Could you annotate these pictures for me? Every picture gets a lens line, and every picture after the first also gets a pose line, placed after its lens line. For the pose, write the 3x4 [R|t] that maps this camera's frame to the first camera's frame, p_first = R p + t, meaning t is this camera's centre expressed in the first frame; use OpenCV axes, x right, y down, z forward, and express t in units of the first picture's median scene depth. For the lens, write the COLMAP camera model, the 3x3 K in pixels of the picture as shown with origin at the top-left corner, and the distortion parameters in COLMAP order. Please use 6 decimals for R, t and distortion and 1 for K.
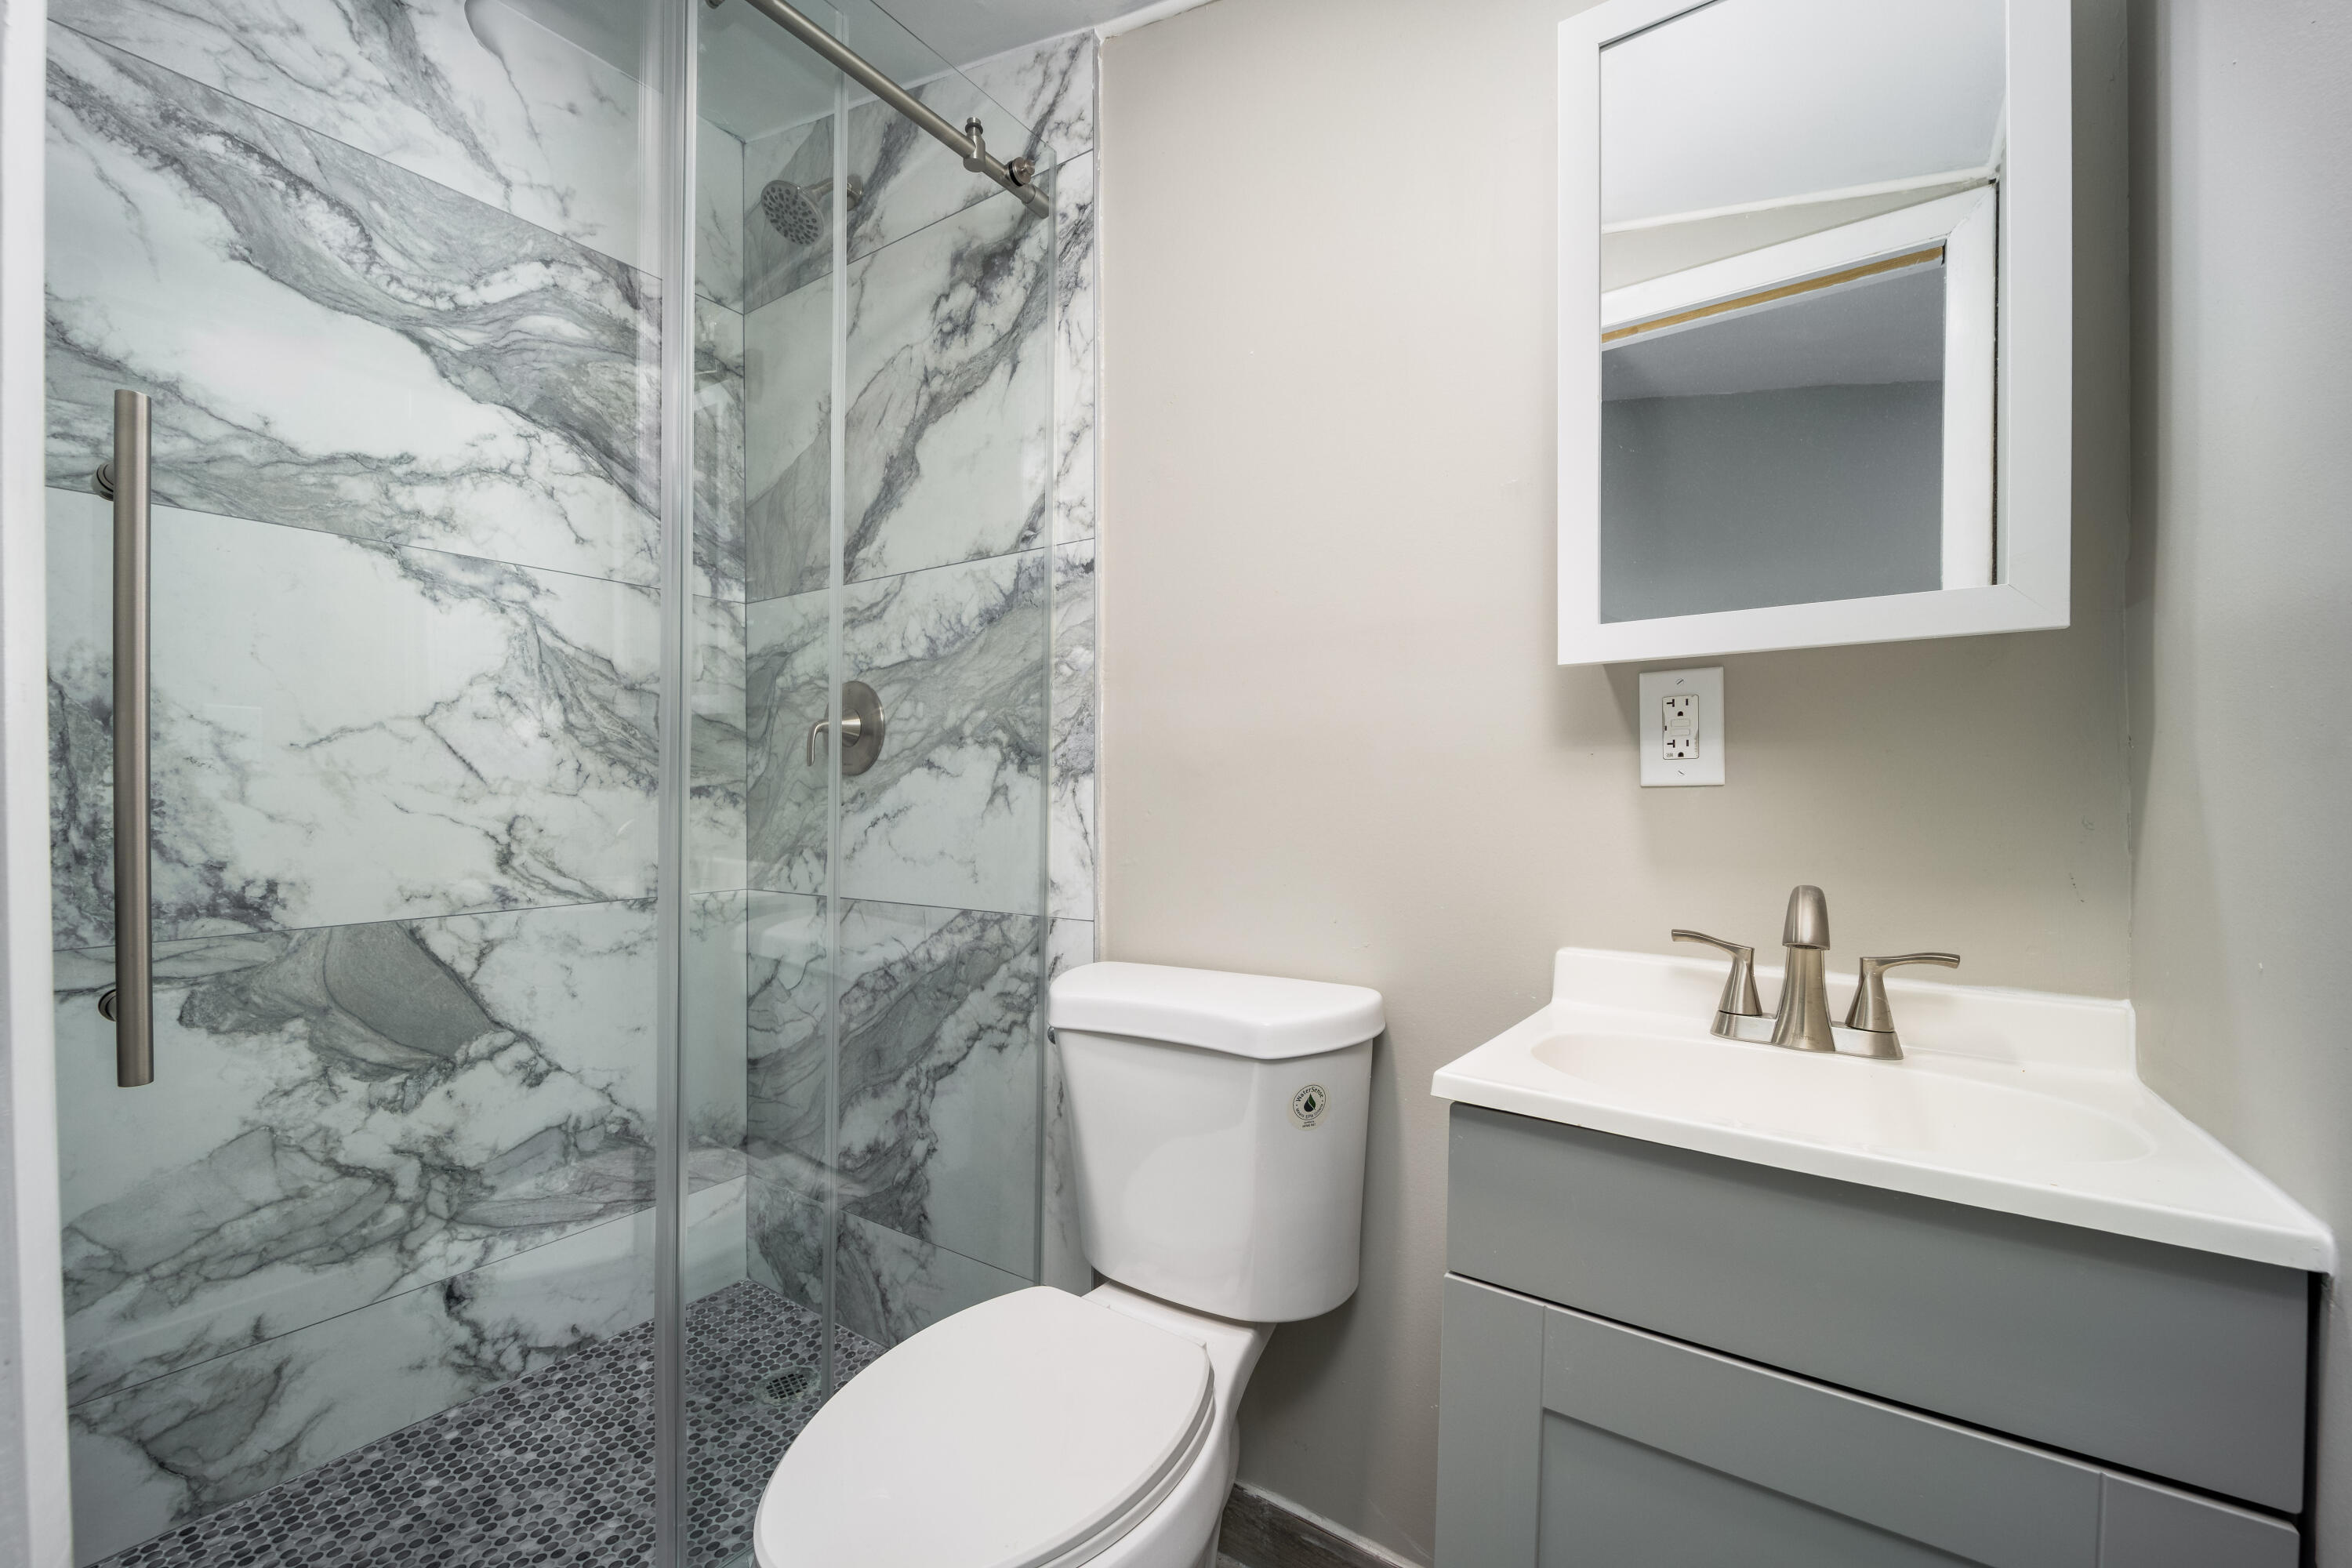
lens RADIAL K [[942.2, 0, 1170.1], [0, 942.2, 796.7], [0, 0, 1]] dist [-0.003292, -0.000022]
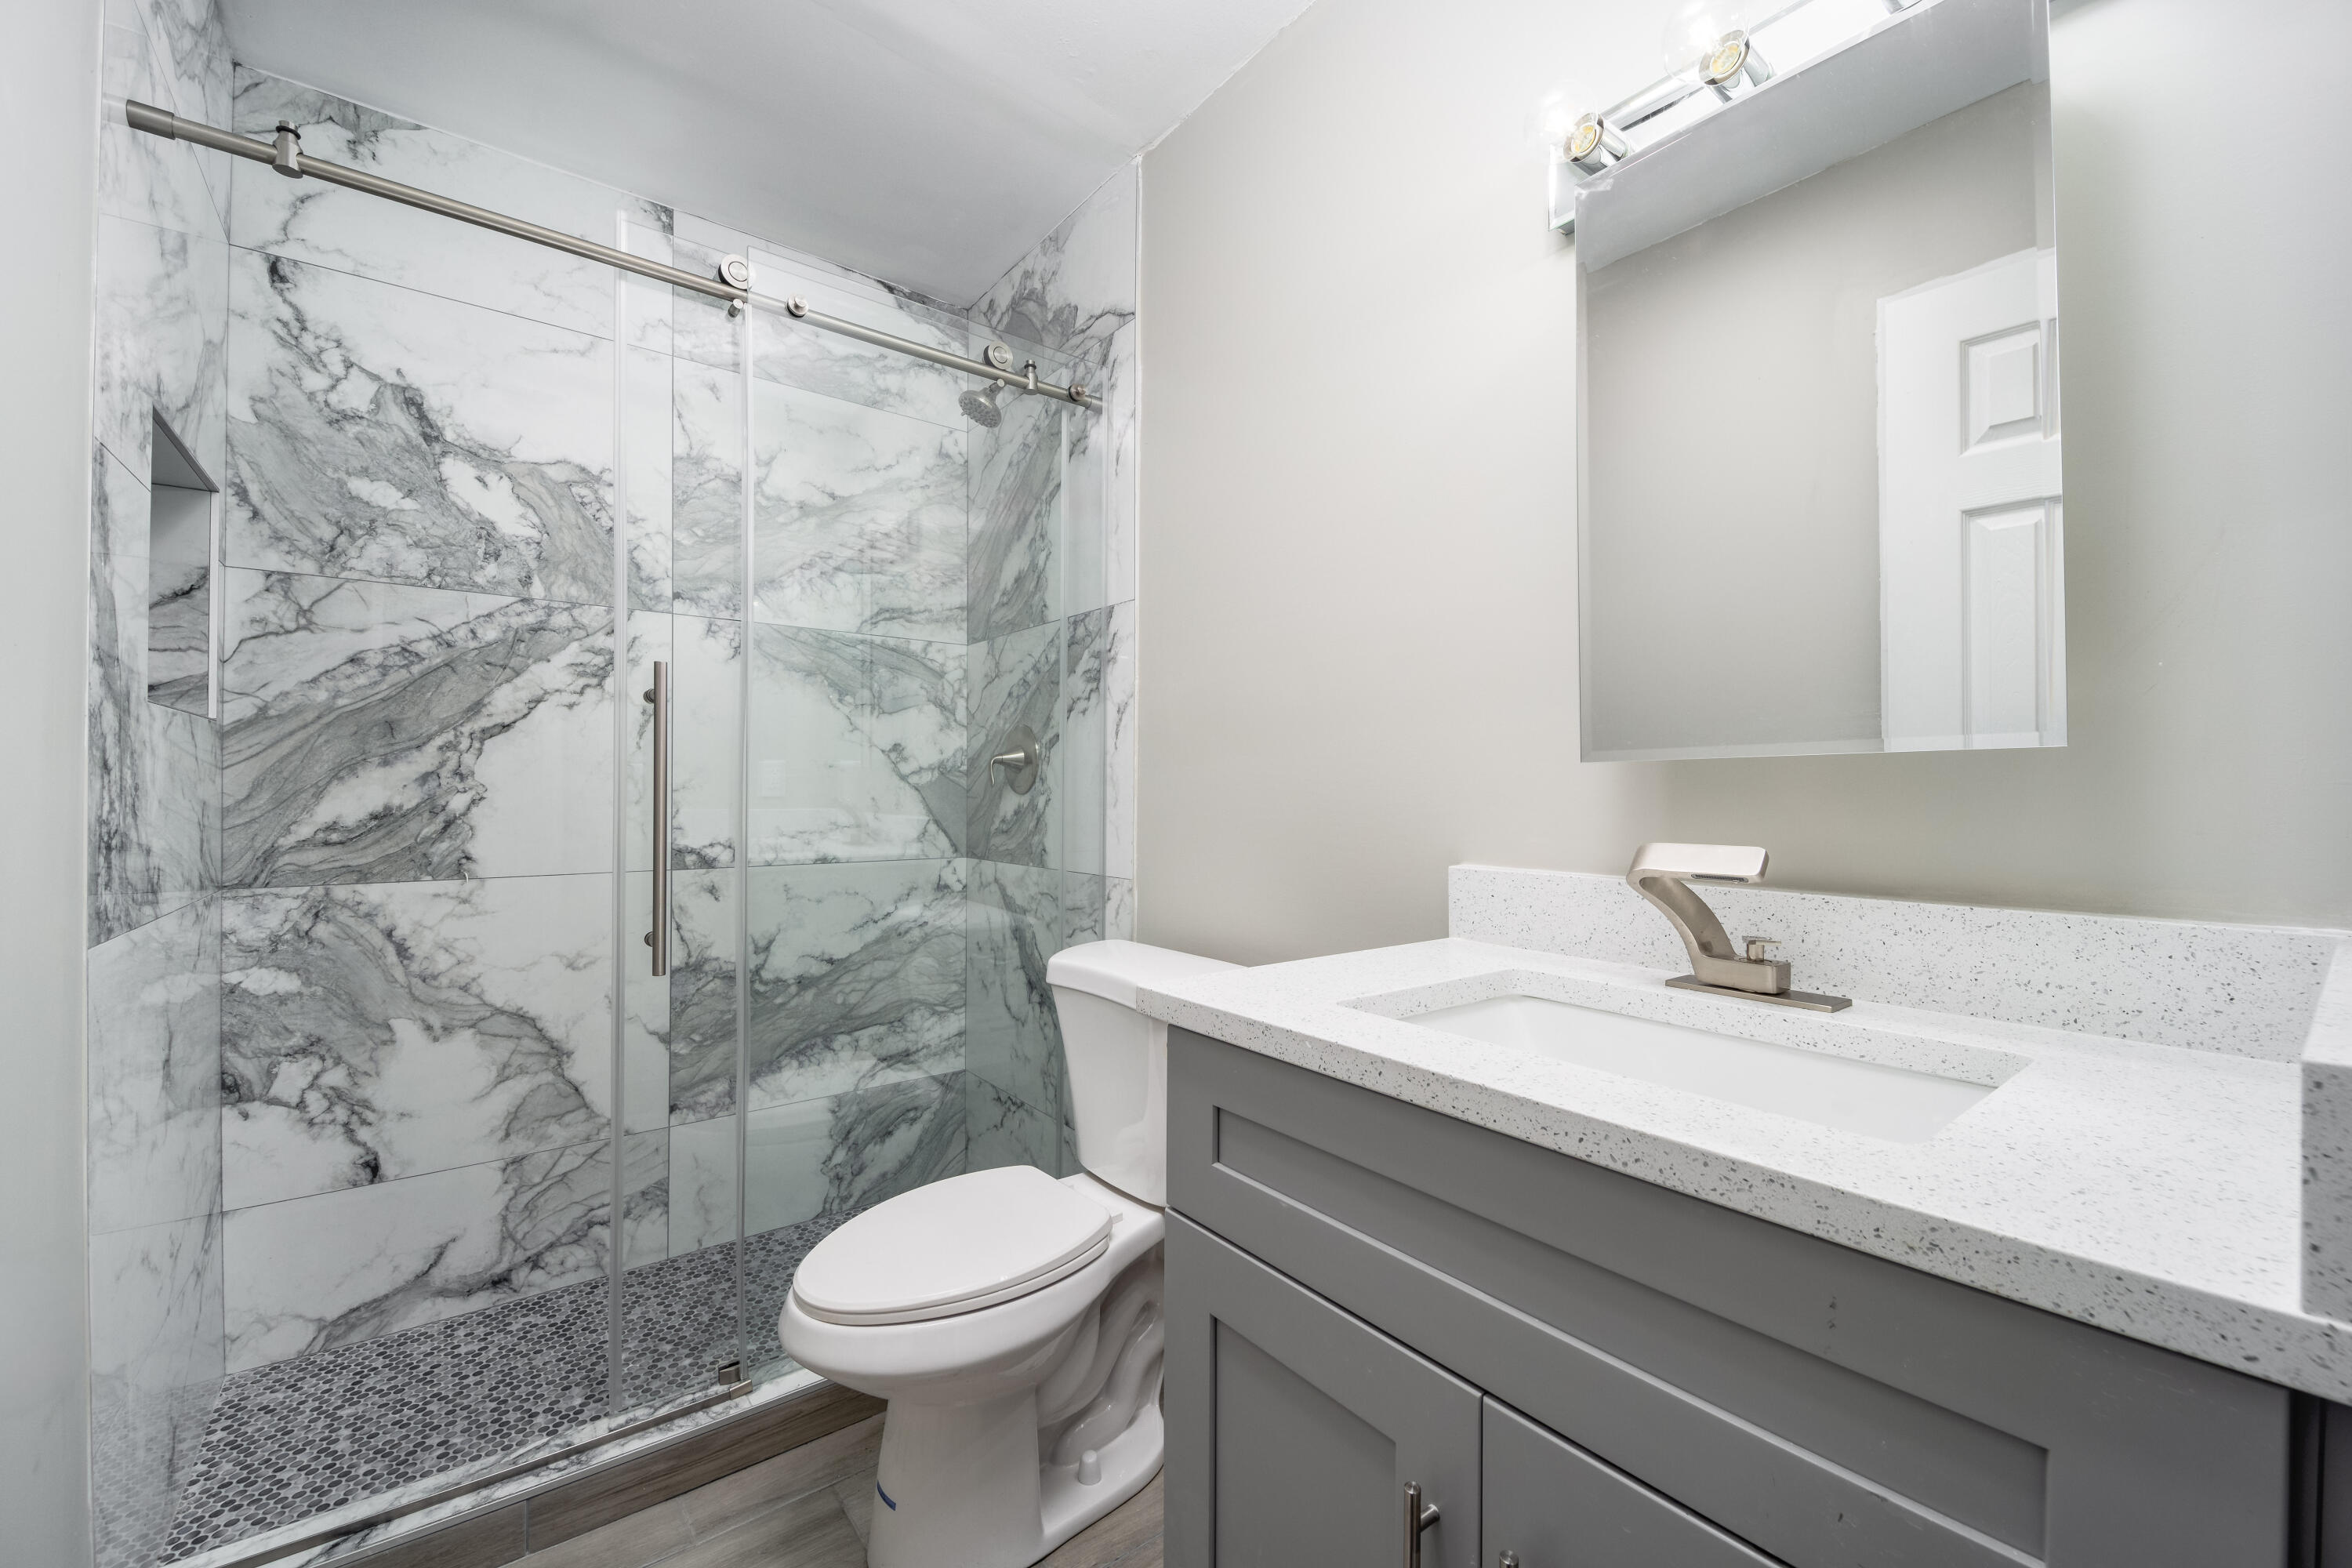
lens RADIAL K [[942.2, 0, 1175.8], [0, 942.2, 789.5], [0, 0, 1]] dist [-0.003292, -0.000022]
pose [[0.293455, 0.002161, 0.955971, -1.128869], [0.004162, 0.999985, -0.003538, 0.372732], [-0.955964, 0.005017, 0.293441, -0.182436]]
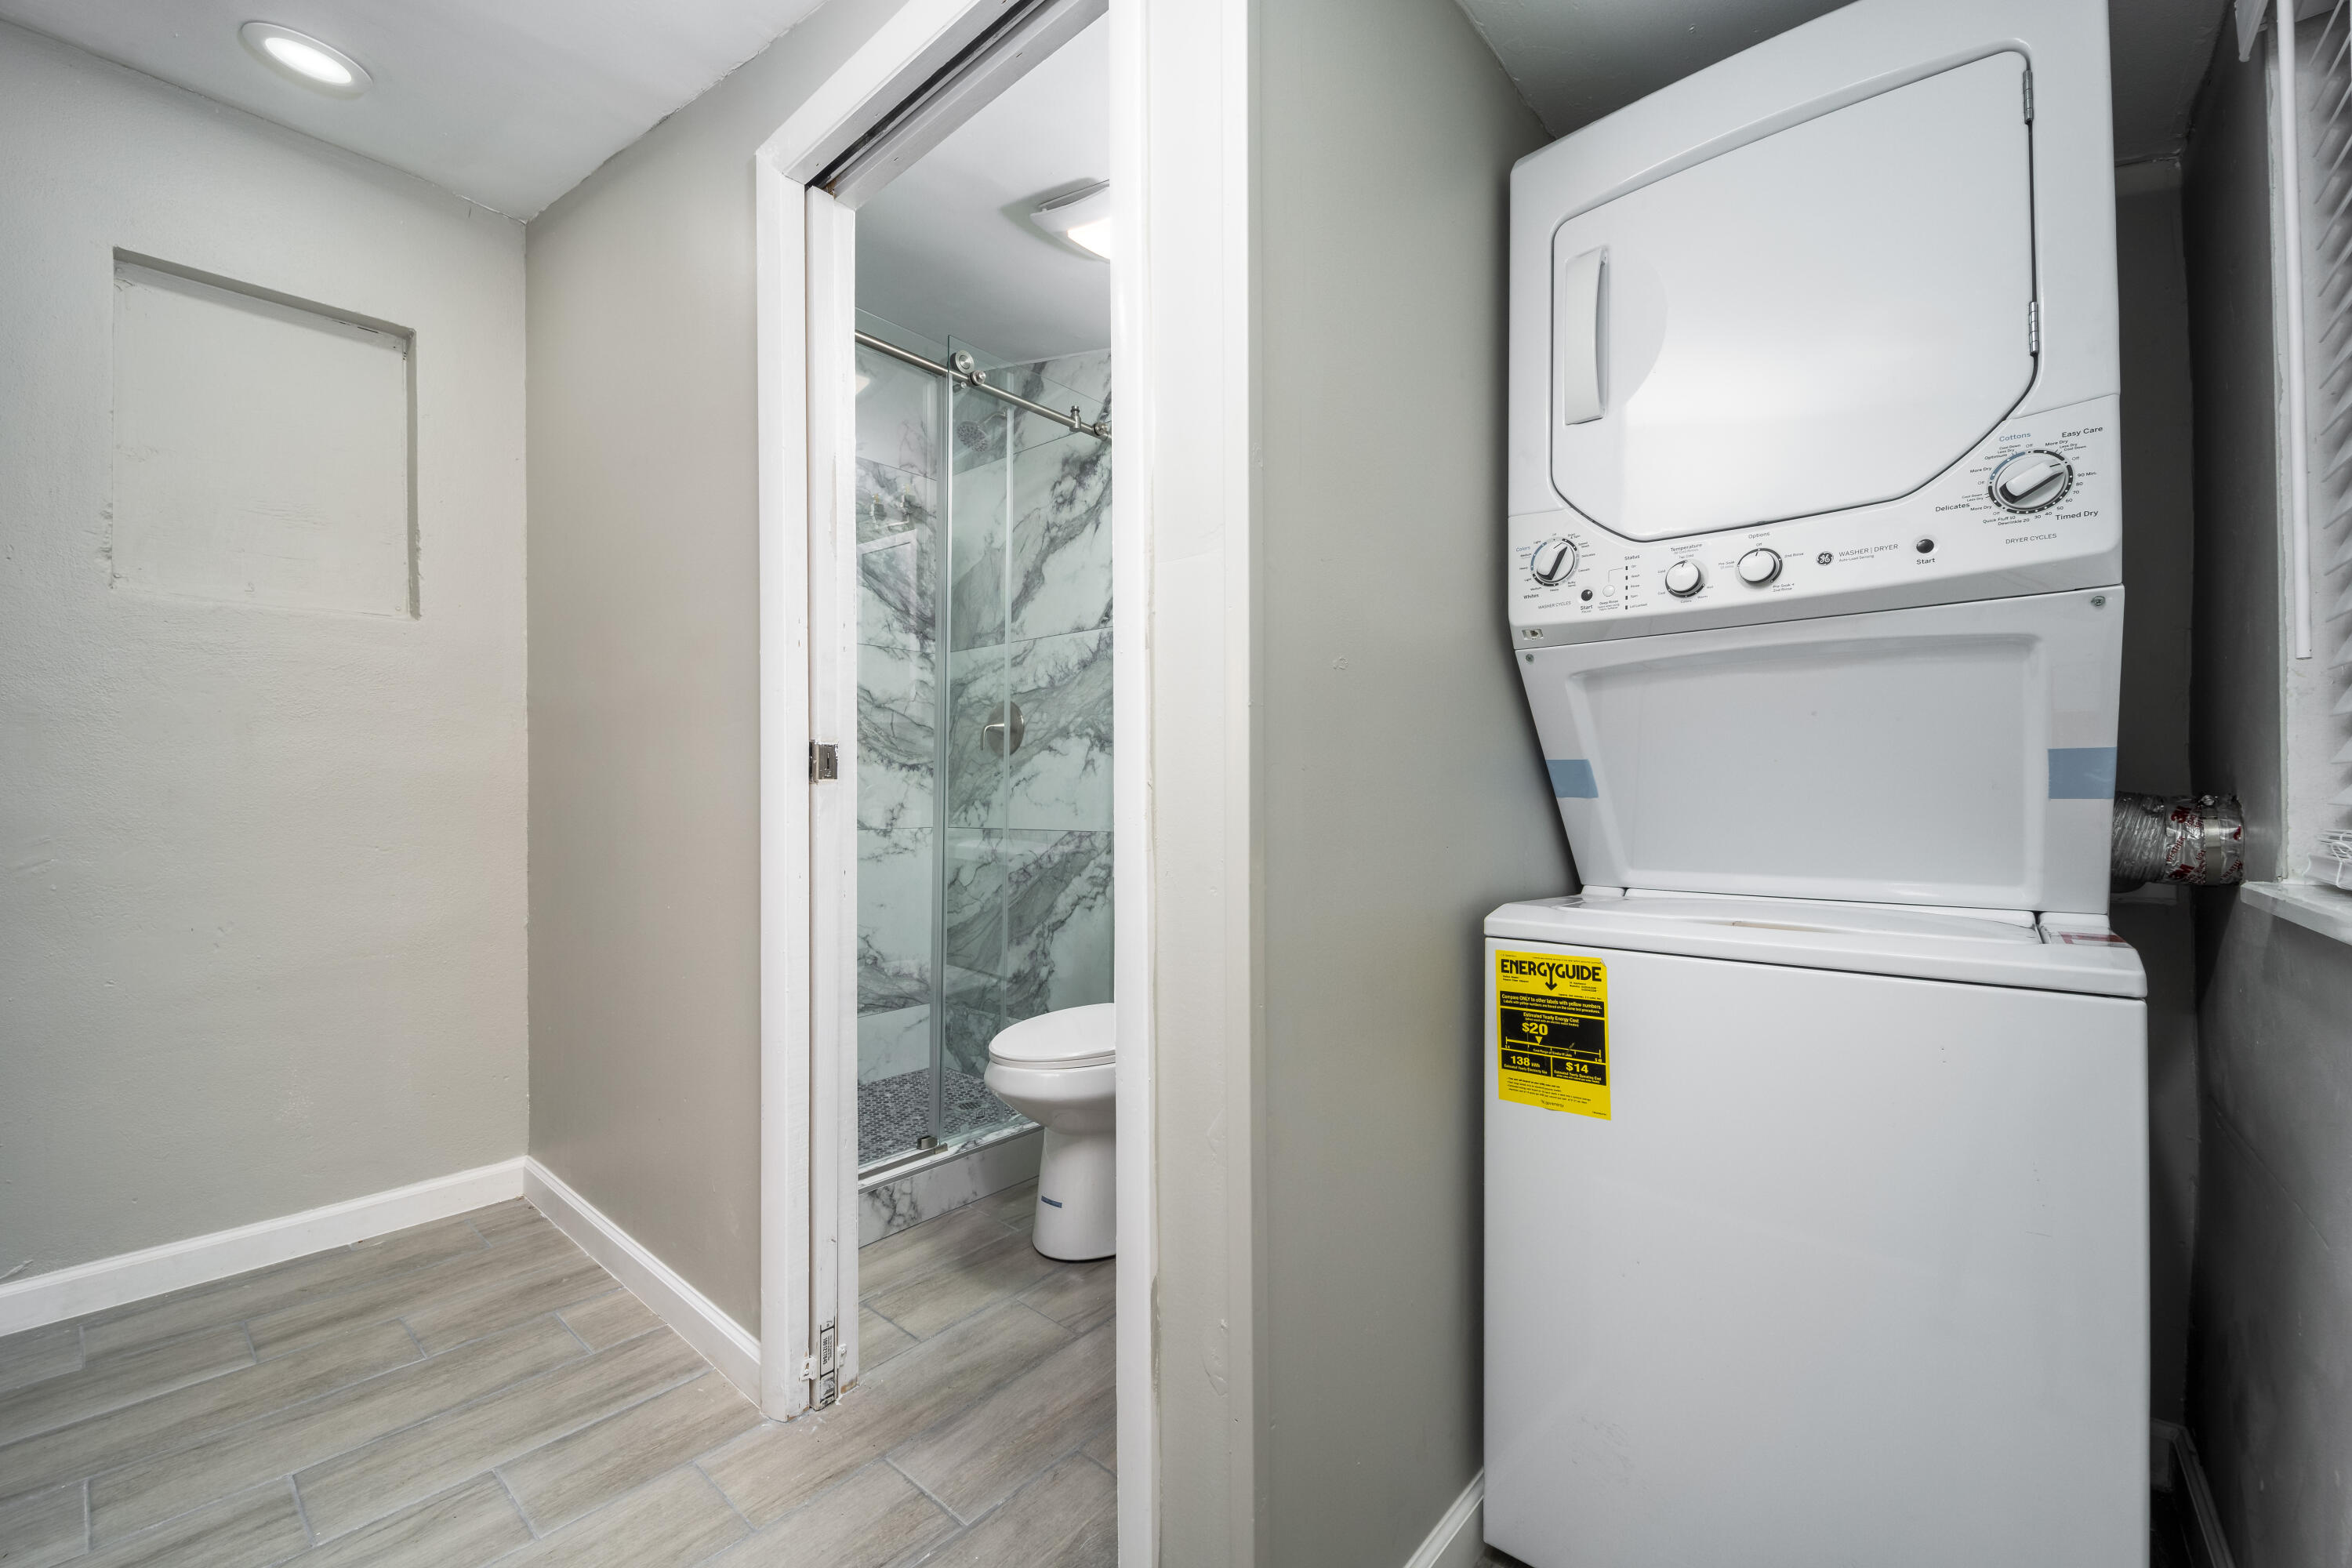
lens RADIAL K [[942.2, 0, 1177.0], [0, 942.2, 780.9], [0, 0, 1]] dist [-0.003292, -0.000022]
pose [[0.995032, -0.004489, -0.099456, 0.150666], [0.002535, 0.999802, -0.019755, 0.060755], [0.099525, 0.019405, 0.994846, -0.706510]]
